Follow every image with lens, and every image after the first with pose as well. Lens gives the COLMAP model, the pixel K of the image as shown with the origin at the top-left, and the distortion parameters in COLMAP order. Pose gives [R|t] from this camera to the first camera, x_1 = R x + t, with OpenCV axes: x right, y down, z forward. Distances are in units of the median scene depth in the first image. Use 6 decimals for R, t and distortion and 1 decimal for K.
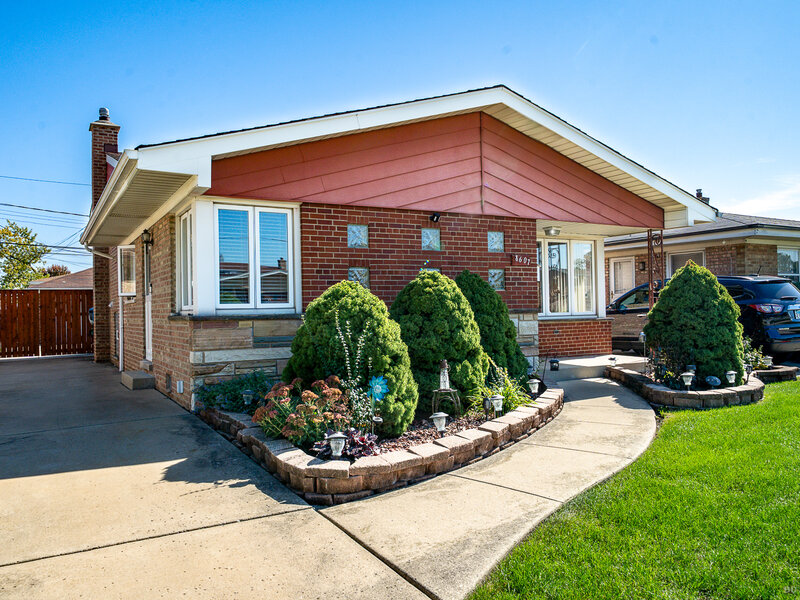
lens RADIAL K [[559.3, 0, 399.9], [0, 559.3, 300.4], [0, 0, 1]] dist [-0.001023, -0.000075]
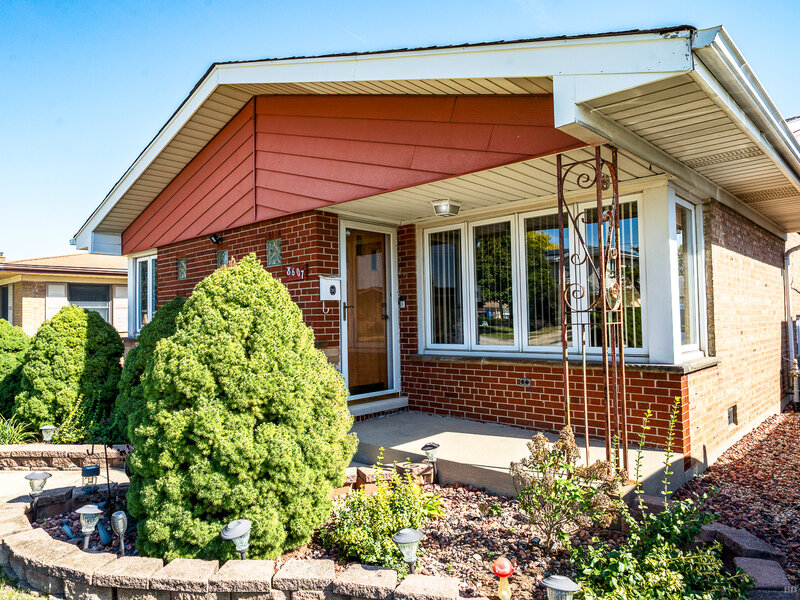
lens RADIAL K [[561.6, 0, 399.7], [0, 561.6, 299.8], [0, 0, 1]] dist [0.004151, -0.001548]
pose [[0.325519, -0.030408, -0.945046, 0.985644], [0.016522, 0.999513, -0.026470, -0.015754], [0.945391, -0.006997, 0.325863, 0.932809]]
